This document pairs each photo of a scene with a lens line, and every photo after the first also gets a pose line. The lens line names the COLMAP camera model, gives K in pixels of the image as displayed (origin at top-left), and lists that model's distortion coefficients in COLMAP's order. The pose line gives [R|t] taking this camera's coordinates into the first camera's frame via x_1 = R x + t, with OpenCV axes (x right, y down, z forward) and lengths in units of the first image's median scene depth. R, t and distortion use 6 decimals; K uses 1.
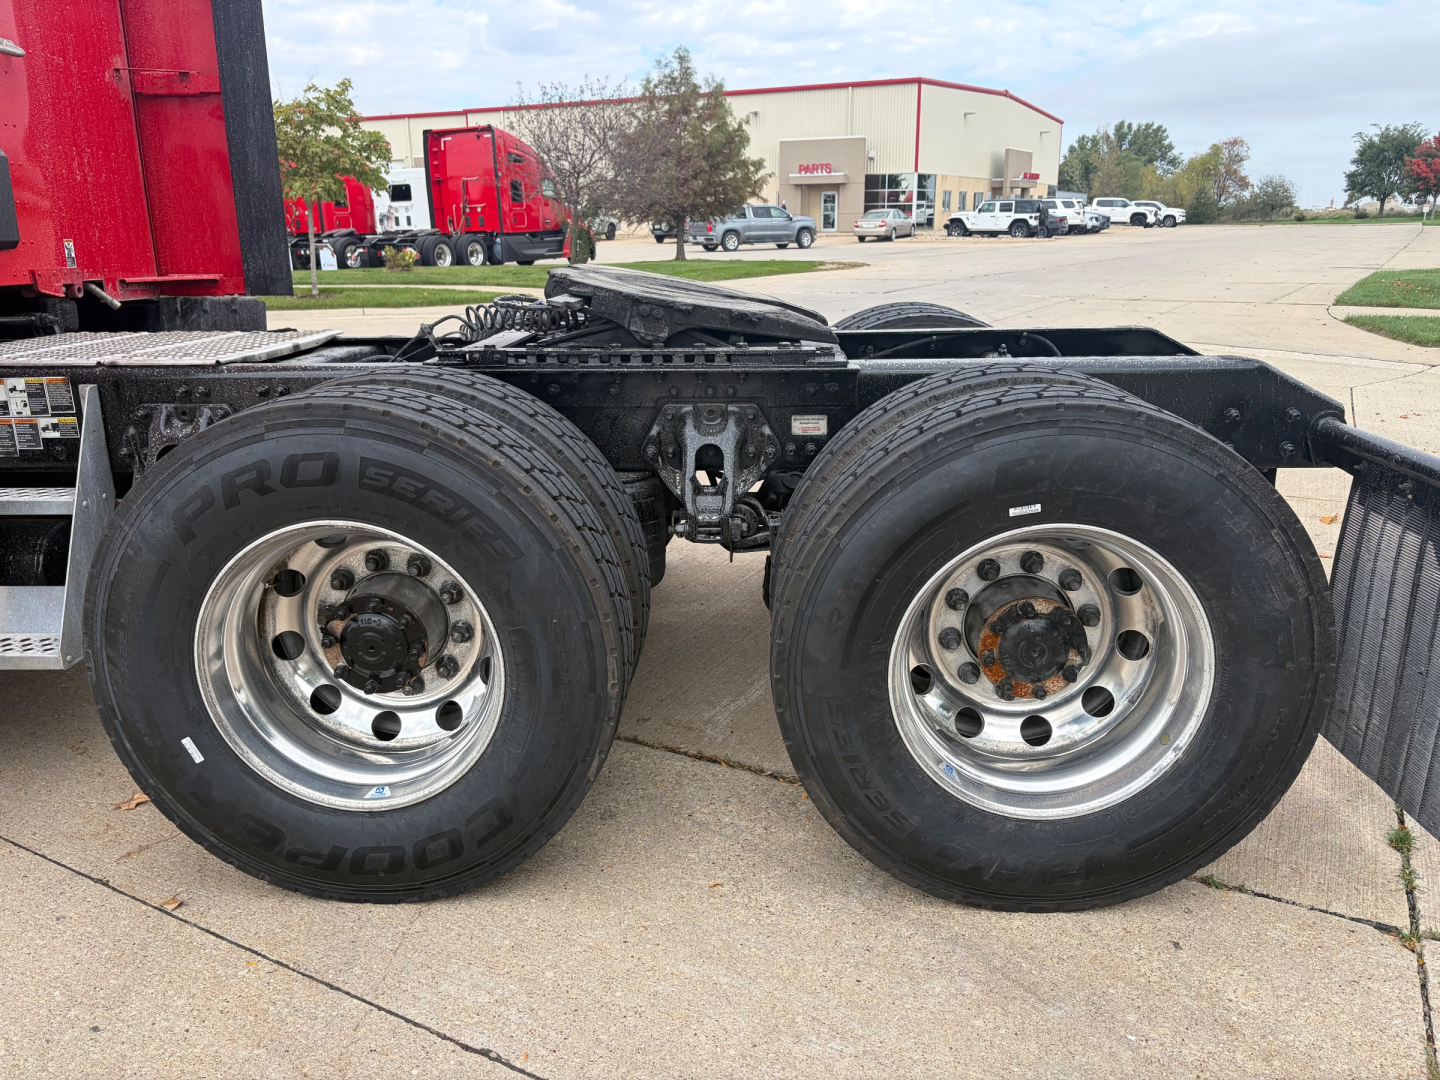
lens RADIAL K [[1131.2, 0, 737.4], [0, 1131.2, 543.4], [0, 0, 1]] dist [0.024459, -0.002985]
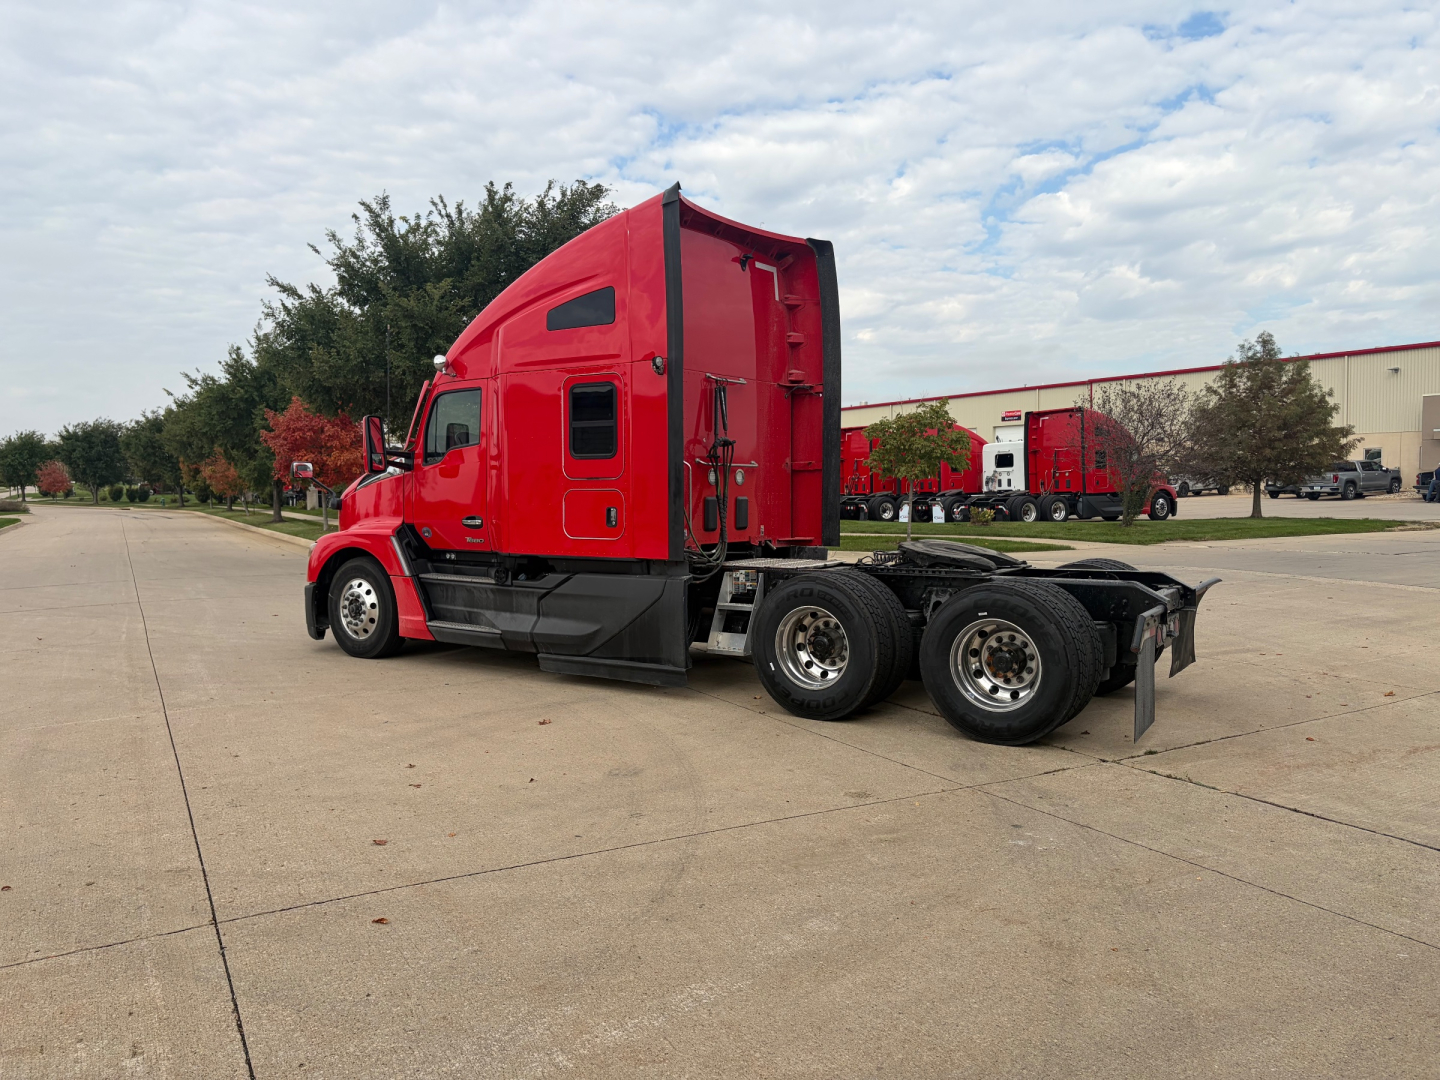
lens RADIAL K [[1089.1, 0, 720.0], [0, 1089.1, 540.0], [0, 0, 1]] dist [0.001512, -0.006451]
pose [[0.849837, 0.028653, -0.526266, 0.070030], [-0.141167, 0.974412, -0.174910, 0.023953], [0.507788, 0.222936, 0.832136, -0.121164]]
